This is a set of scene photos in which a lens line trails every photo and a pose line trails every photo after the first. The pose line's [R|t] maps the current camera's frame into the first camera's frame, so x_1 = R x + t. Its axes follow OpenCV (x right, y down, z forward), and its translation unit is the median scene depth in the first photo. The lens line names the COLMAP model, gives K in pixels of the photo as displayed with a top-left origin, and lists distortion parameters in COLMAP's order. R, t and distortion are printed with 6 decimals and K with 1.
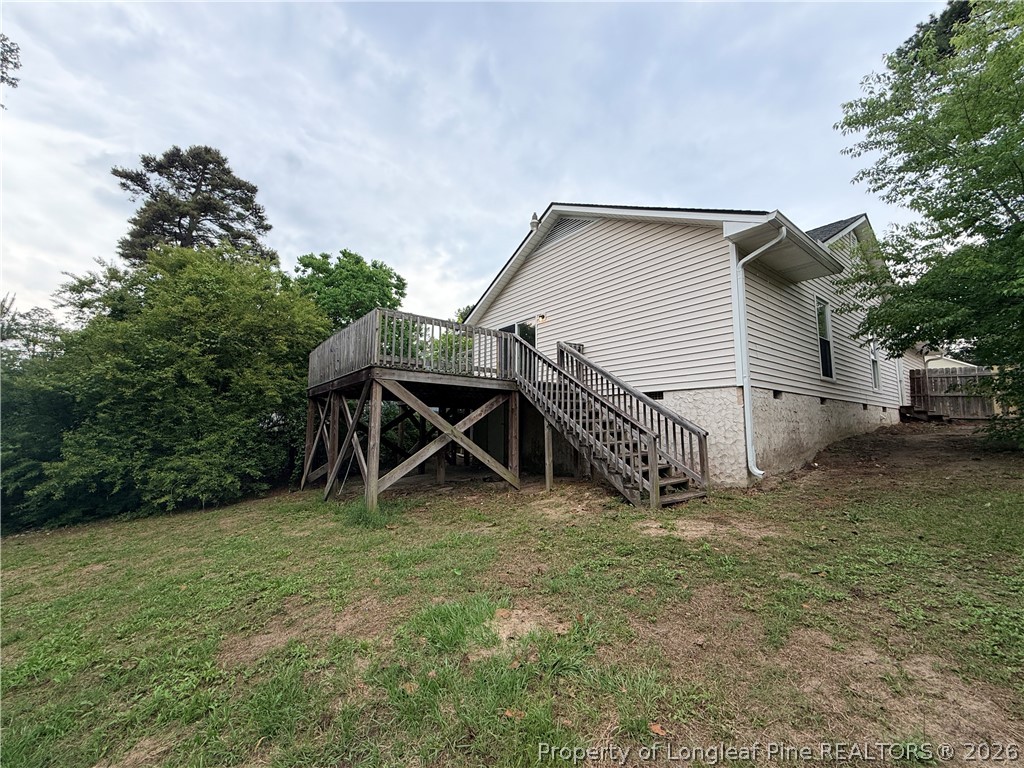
lens RADIAL K [[406.9, 0, 510.1], [0, 406.9, 381.0], [0, 0, 1]] dist [0.002723, -0.000852]
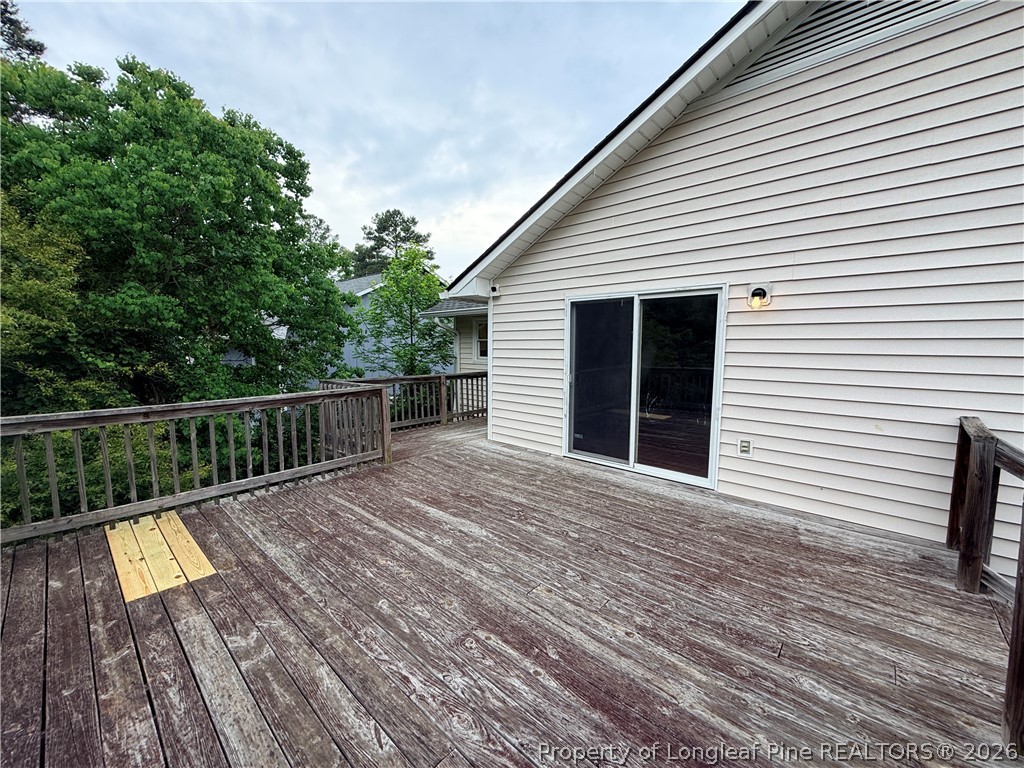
lens RADIAL K [[406.9, 0, 516.2], [0, 406.9, 385.7], [0, 0, 1]] dist [0.002723, -0.000852]
pose [[0.980705, -0.024198, 0.193991, -0.114142], [-0.017860, 0.977070, 0.212168, -0.093528], [-0.194677, -0.211539, 0.957785, 0.439599]]
